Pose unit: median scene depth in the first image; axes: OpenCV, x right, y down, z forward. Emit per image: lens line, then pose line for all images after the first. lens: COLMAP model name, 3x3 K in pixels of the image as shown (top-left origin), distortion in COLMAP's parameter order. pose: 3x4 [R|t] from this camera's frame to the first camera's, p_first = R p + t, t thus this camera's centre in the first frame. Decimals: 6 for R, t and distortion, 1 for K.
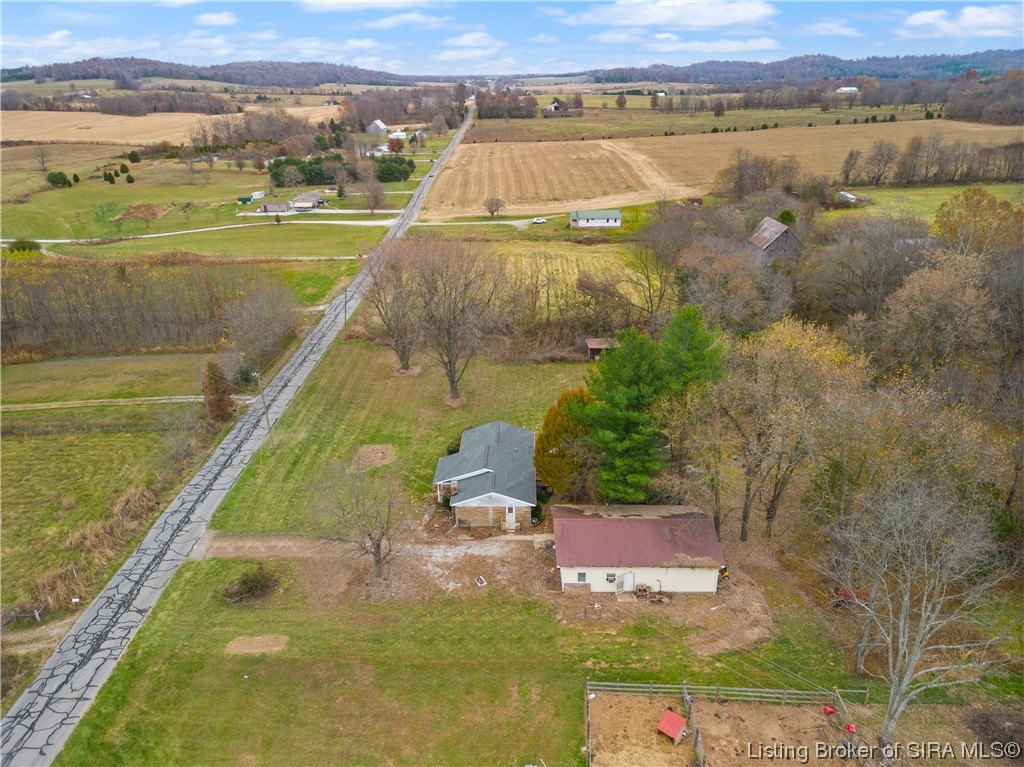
lens RADIAL K [[709.8, 0, 511.7], [0, 709.8, 384.2], [0, 0, 1]] dist [0.008253, -0.000358]
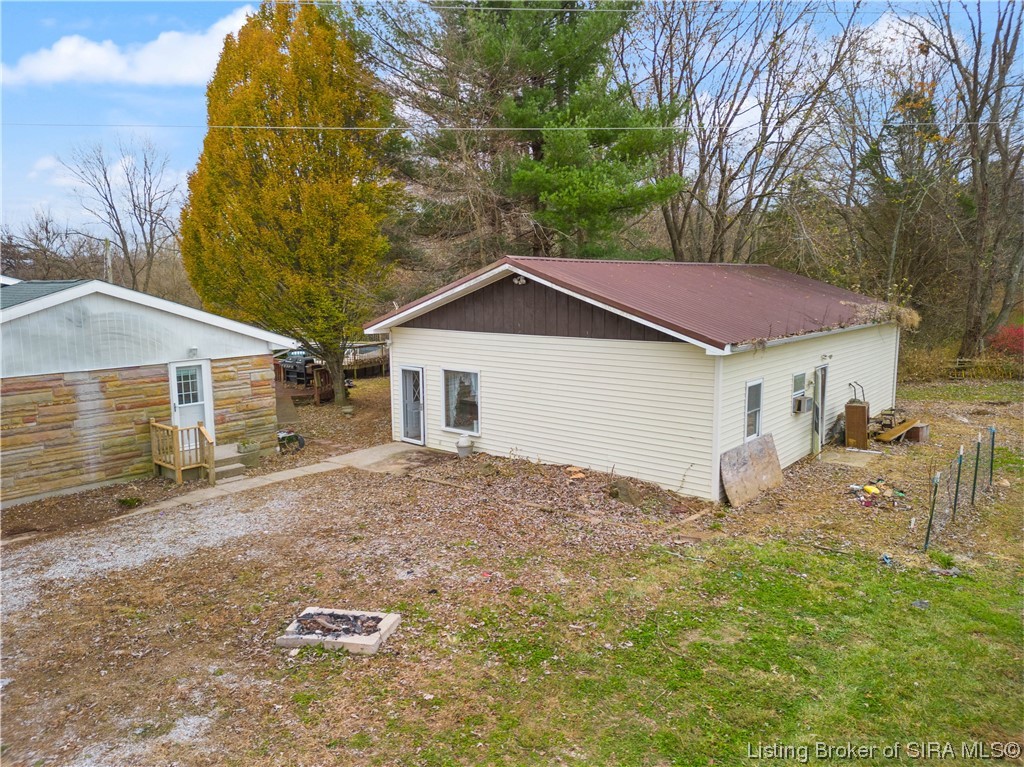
lens RADIAL K [[709.8, 0, 511.0], [0, 709.8, 383.7], [0, 0, 1]] dist [0.008253, -0.000358]
pose [[0.650045, -0.115467, 0.751071, -0.100225], [0.312888, 0.941385, -0.126077, 0.236110], [-0.692490, 0.316957, 0.648071, 0.798045]]
